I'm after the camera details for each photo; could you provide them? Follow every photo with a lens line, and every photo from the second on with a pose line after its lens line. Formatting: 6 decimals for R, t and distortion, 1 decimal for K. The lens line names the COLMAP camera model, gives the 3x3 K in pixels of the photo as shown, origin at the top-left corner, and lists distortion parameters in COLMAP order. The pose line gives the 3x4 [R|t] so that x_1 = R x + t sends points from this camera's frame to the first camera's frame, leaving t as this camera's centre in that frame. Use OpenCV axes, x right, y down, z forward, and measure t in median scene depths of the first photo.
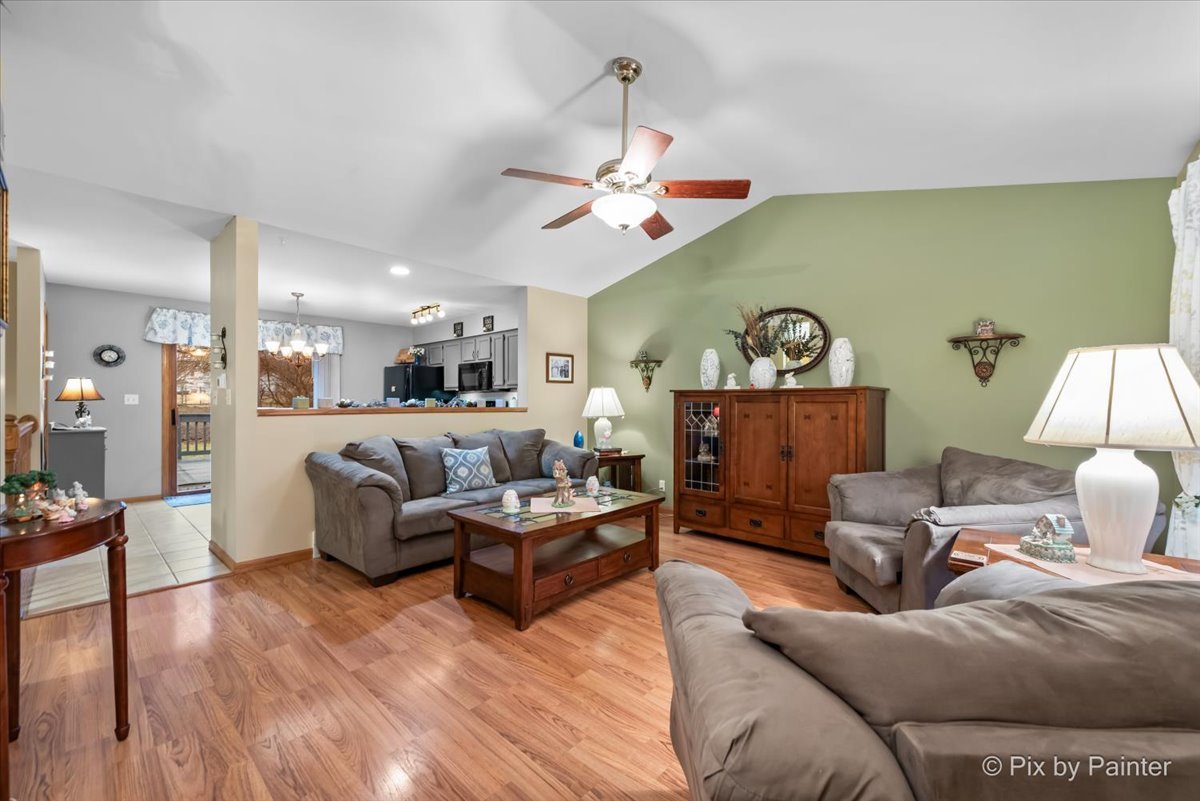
lens RADIAL K [[479.5, 0, 600.0], [0, 479.5, 400.5], [0, 0, 1]] dist [0.001658, -0.000021]
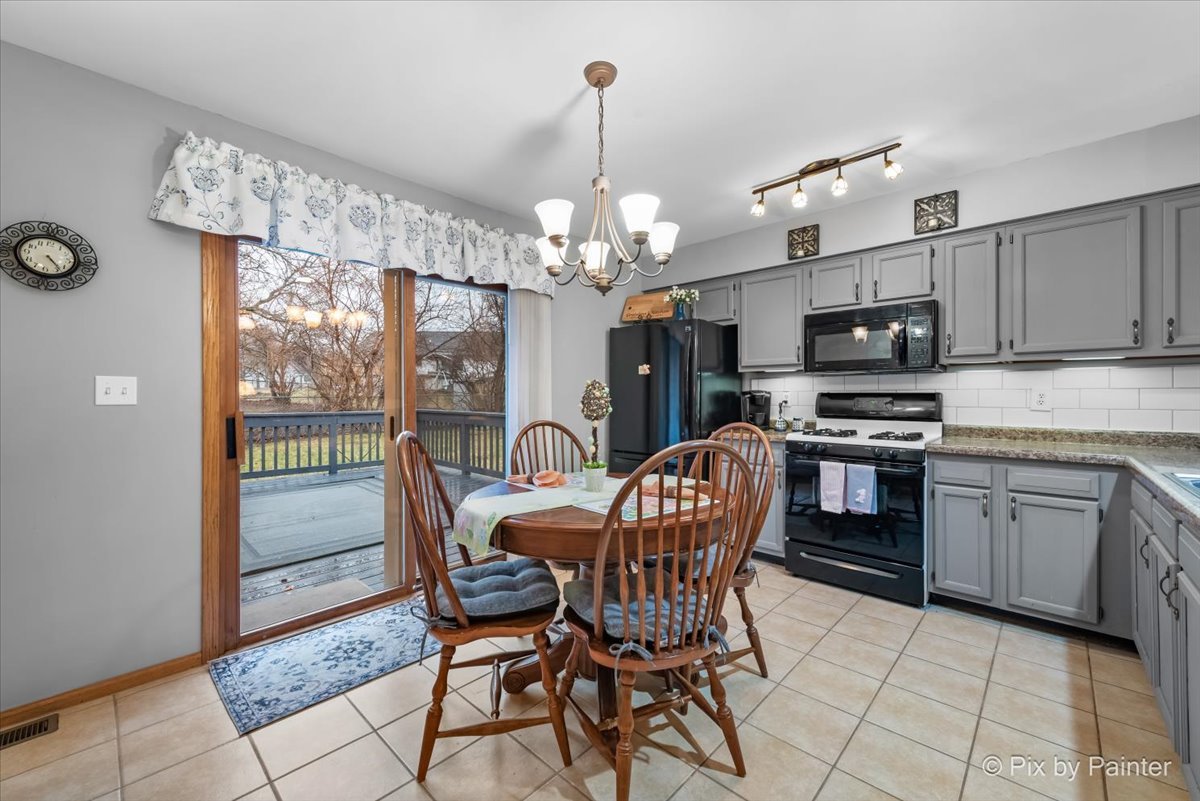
lens RADIAL K [[477.0, 0, 596.7], [0, 477.0, 390.3], [0, 0, 1]] dist [0.001571, 0.000080]
pose [[0.999550, -0.003408, -0.029816, -0.602415], [0.003305, 0.999988, -0.003486, 0.000072], [0.029828, 0.003386, 0.999549, 0.647267]]
